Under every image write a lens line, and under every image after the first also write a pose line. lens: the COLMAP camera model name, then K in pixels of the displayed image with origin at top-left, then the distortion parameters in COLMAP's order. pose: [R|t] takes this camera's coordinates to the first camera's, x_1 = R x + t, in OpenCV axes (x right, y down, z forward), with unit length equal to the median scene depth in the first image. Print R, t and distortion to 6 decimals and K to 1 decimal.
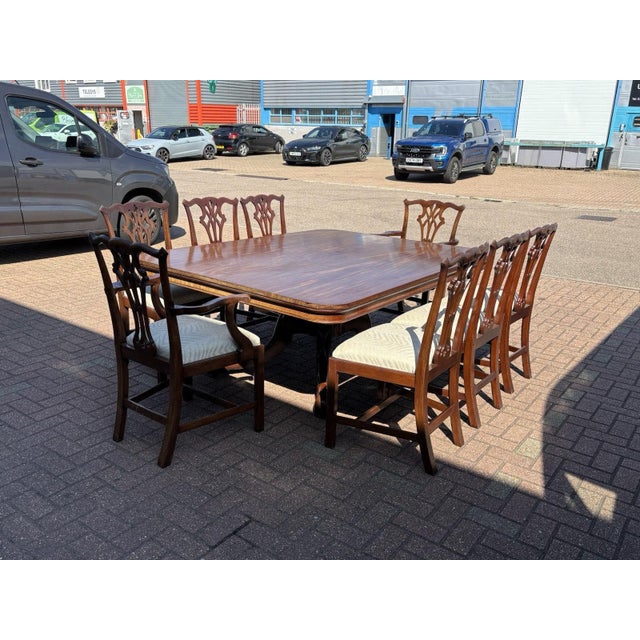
lens RADIAL K [[581.2, 0, 317.1], [0, 581.2, 316.8], [0, 0, 1]] dist [0.013567, -0.003079]
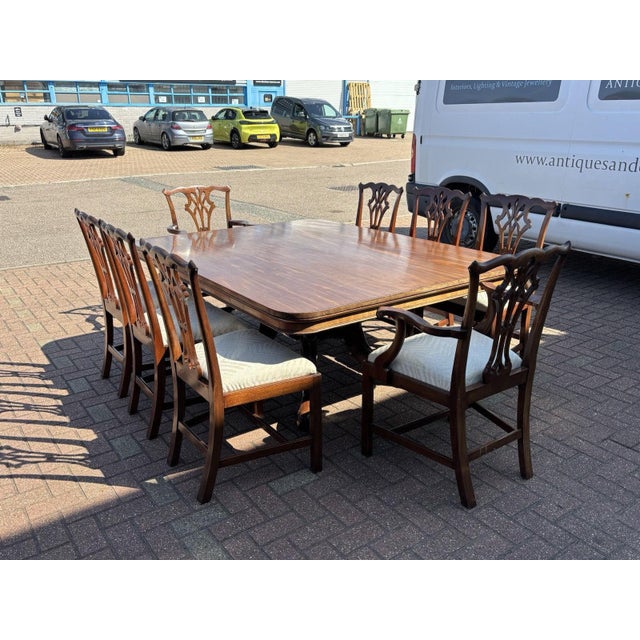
lens RADIAL K [[574.9, 0, 317.0], [0, 574.9, 323.1], [0, 0, 1]] dist [0.013982, 0.005912]
pose [[0.308987, -0.351400, 0.883767, -0.630451], [0.299112, 0.917991, 0.260431, -0.180850], [-0.902806, 0.183876, 0.388756, 0.512907]]
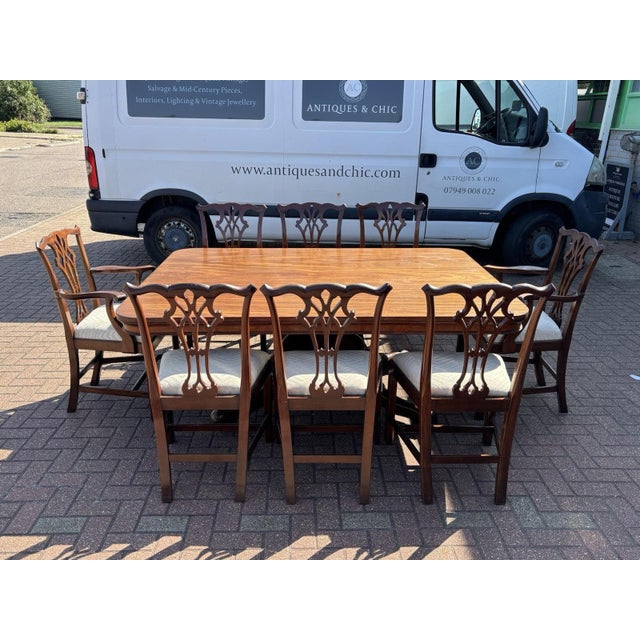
lens RADIAL K [[574.9, 0, 317.0], [0, 574.9, 323.1], [0, 0, 1]] dist [0.013982, 0.005912]
pose [[-0.614950, -0.303182, 0.727955, -0.513448], [0.199549, 0.833261, 0.515612, -0.397916], [-0.762901, 0.462338, -0.451914, 1.126945]]
